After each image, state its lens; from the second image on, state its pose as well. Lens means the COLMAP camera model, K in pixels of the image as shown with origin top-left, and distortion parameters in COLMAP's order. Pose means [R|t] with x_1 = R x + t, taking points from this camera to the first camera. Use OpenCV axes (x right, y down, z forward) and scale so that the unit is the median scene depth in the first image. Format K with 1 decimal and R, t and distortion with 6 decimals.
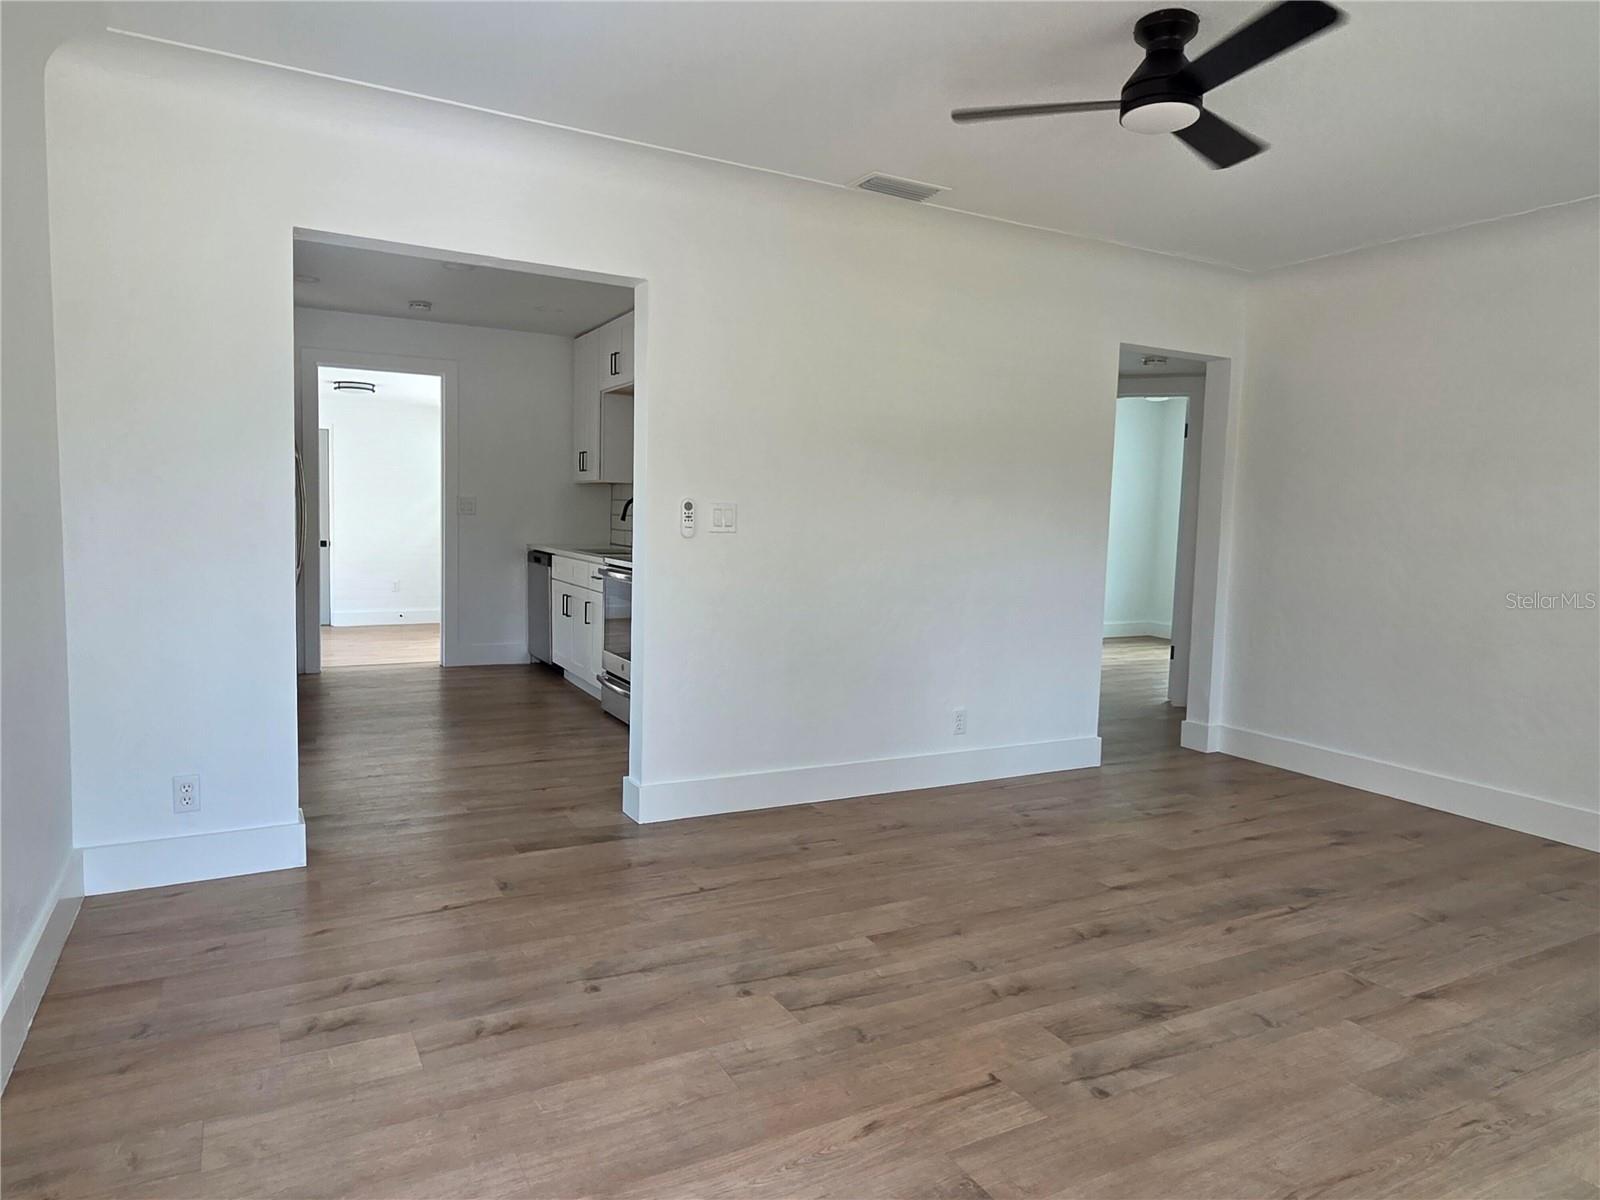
lens RADIAL K [[1011.3, 0, 800.0], [0, 1011.3, 600.0], [0, 0, 1]] dist [0.000271, -0.002523]
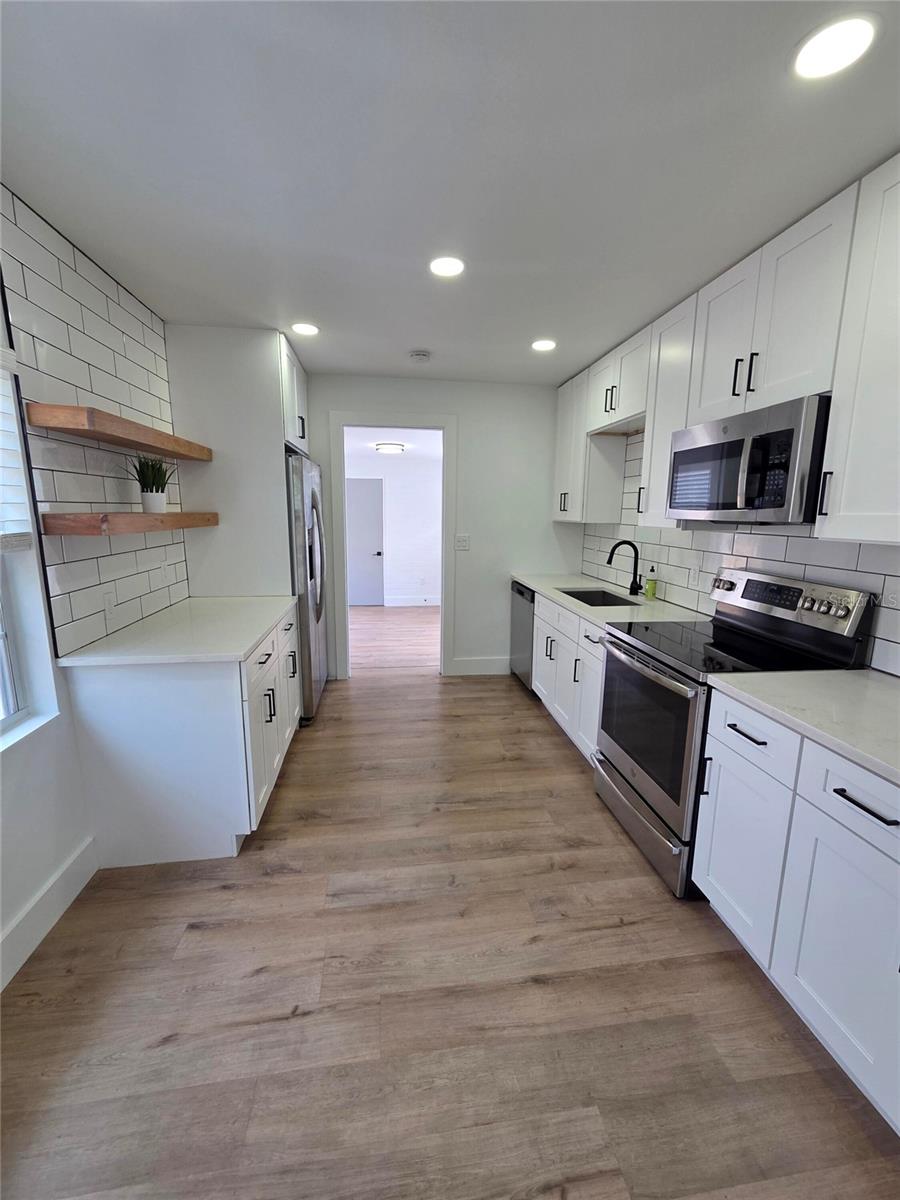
lens RADIAL K [[490.4, 0, 450.0], [0, 490.4, 600.0], [0, 0, 1]] dist [0.009403, -0.000011]
pose [[0.935186, 0.046114, -0.351142, -0.327160], [-0.014511, 0.995643, 0.092109, -0.186183], [0.353859, -0.081044, 0.931781, 1.077167]]
